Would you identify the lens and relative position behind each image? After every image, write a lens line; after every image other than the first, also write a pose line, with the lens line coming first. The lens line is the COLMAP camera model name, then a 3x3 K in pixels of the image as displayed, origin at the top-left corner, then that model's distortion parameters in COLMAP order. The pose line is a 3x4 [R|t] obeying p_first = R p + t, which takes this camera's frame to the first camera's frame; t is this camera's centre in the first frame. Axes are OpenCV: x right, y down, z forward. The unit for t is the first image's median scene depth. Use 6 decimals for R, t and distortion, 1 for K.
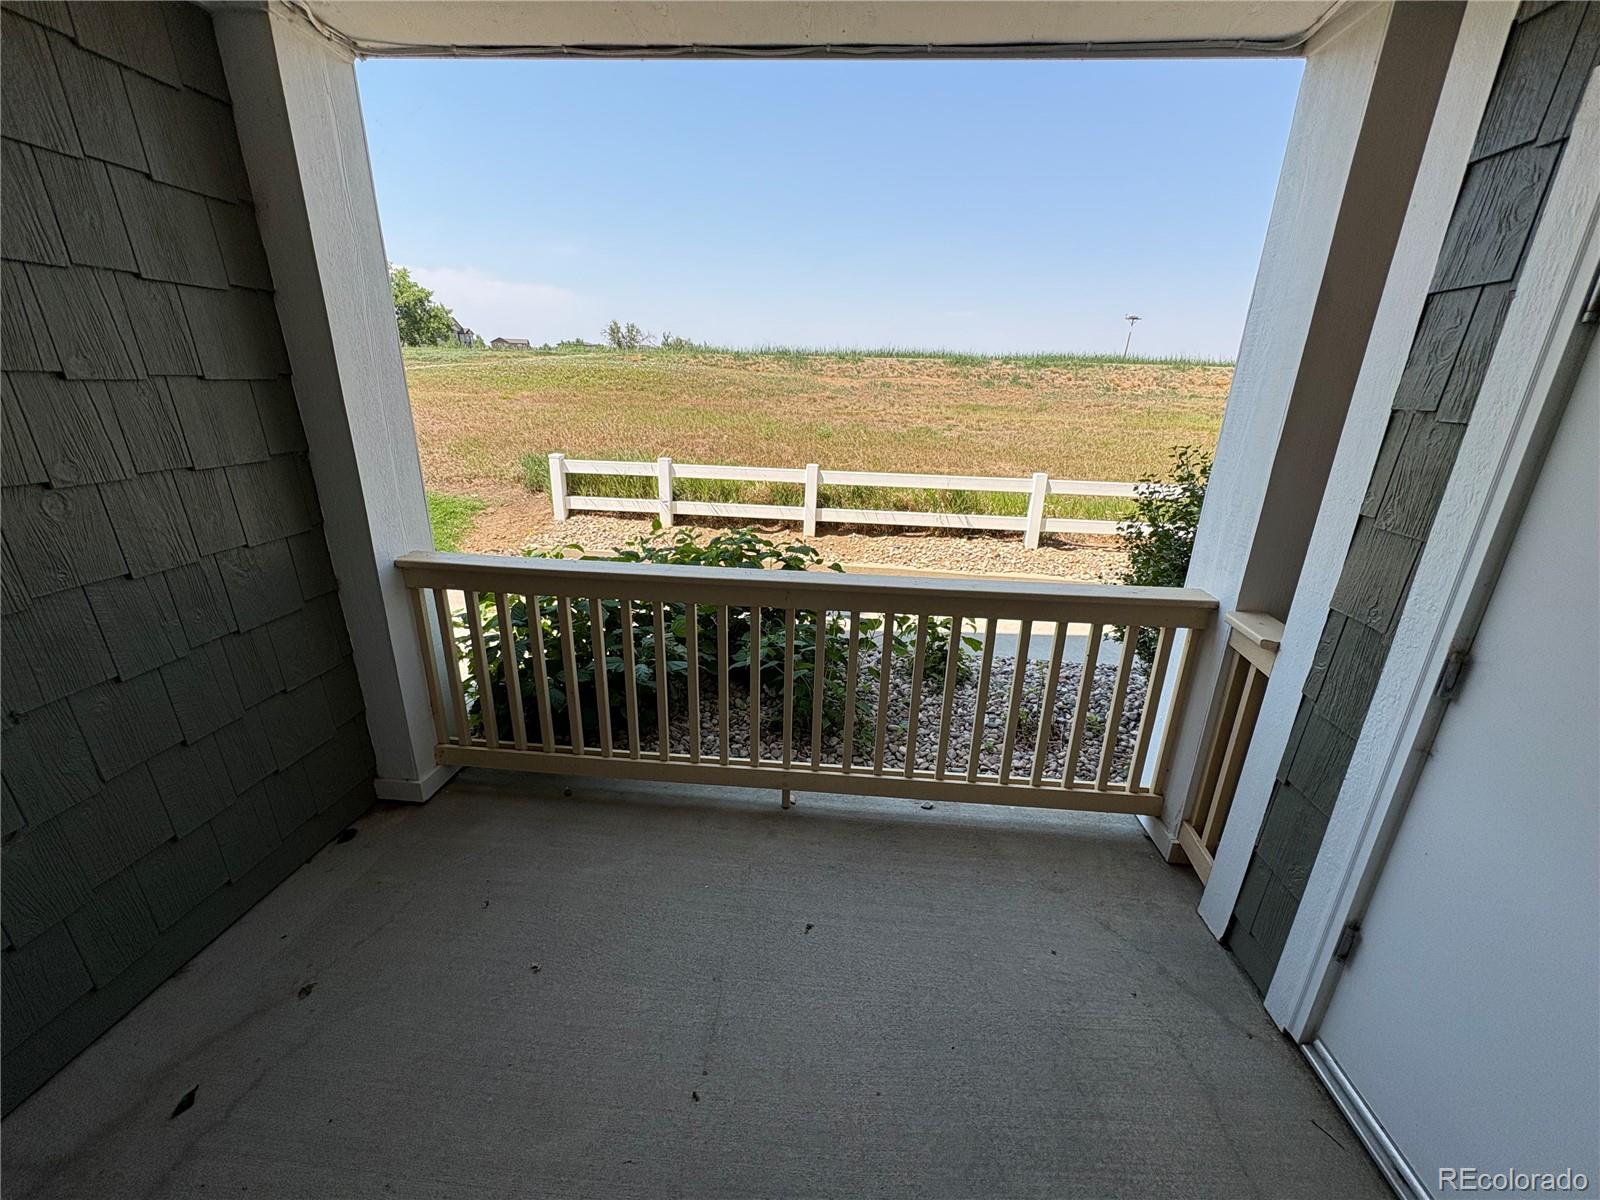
lens RADIAL K [[635.9, 0, 799.7], [0, 635.9, 598.8], [0, 0, 1]] dist [-0.004075, 0.000197]
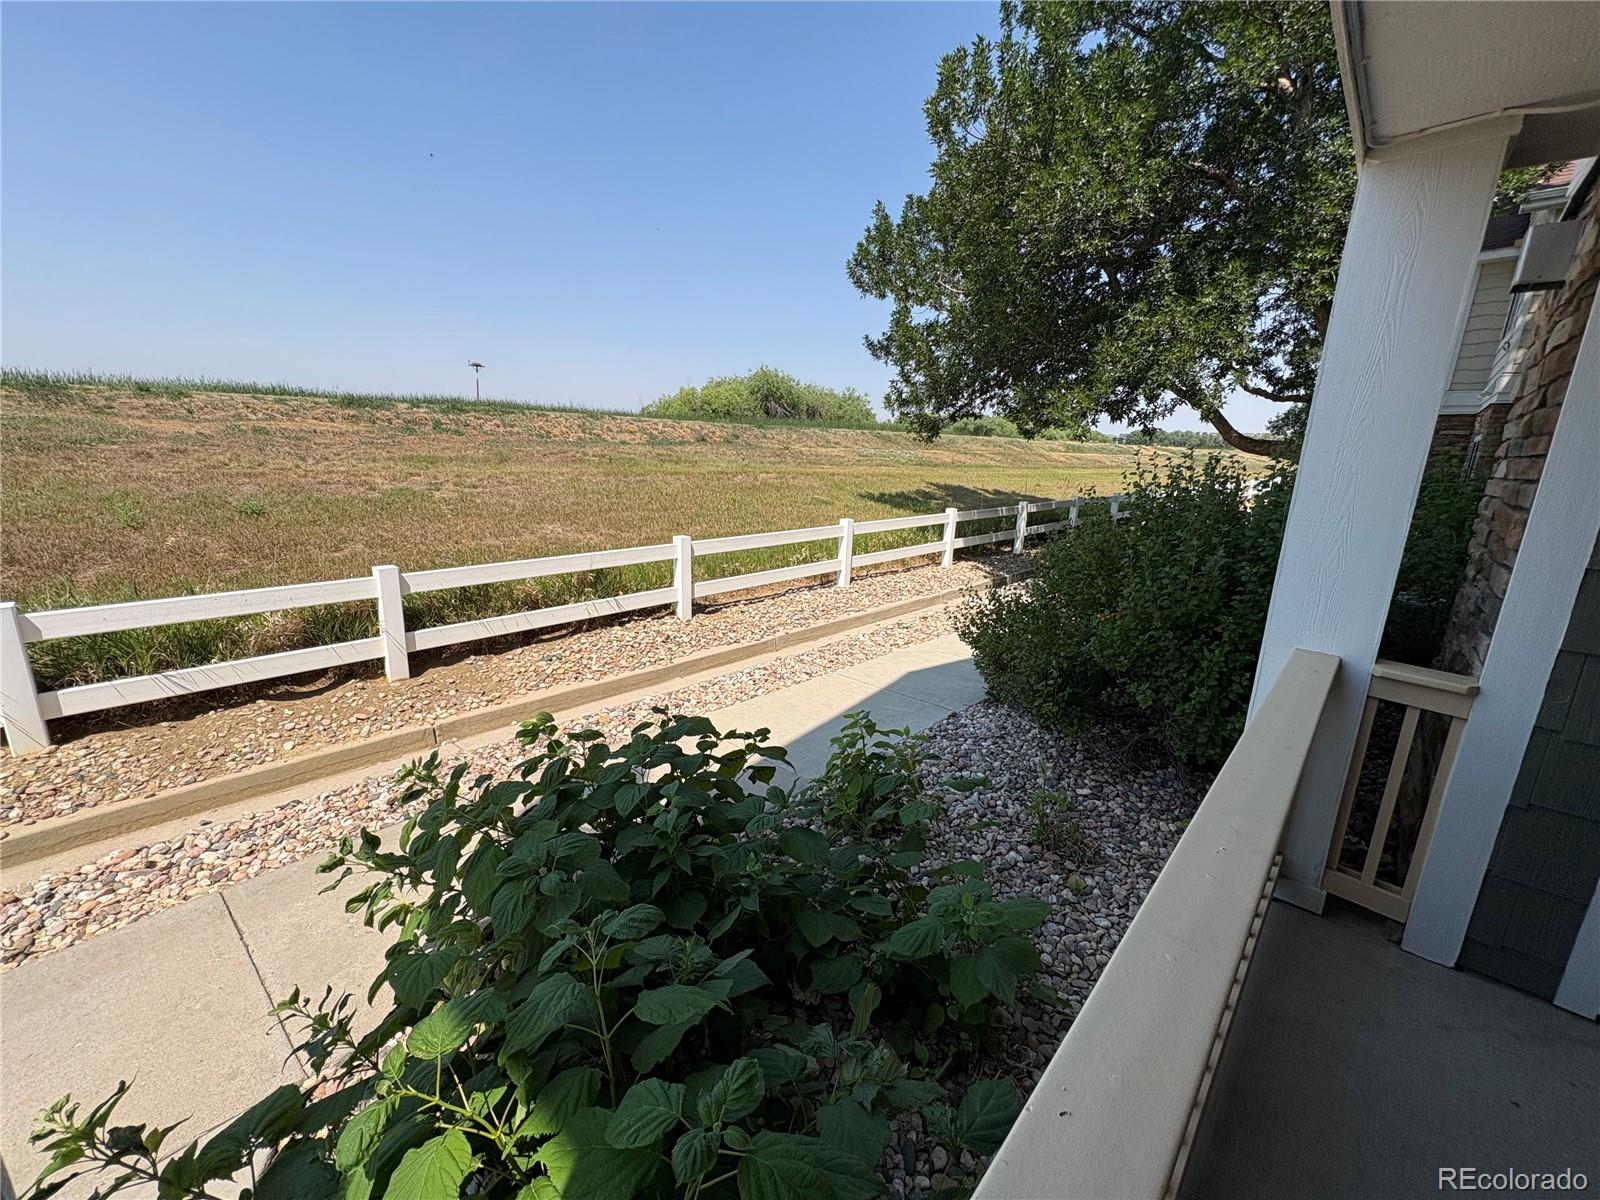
lens RADIAL K [[635.9, 0, 801.3], [0, 635.9, 599.4], [0, 0, 1]] dist [-0.004075, 0.000197]
pose [[0.614424, -0.195608, 0.764343, -0.201136], [0.243924, 0.968412, 0.051753, -0.111945], [-0.750323, 0.154644, 0.642729, 0.308859]]
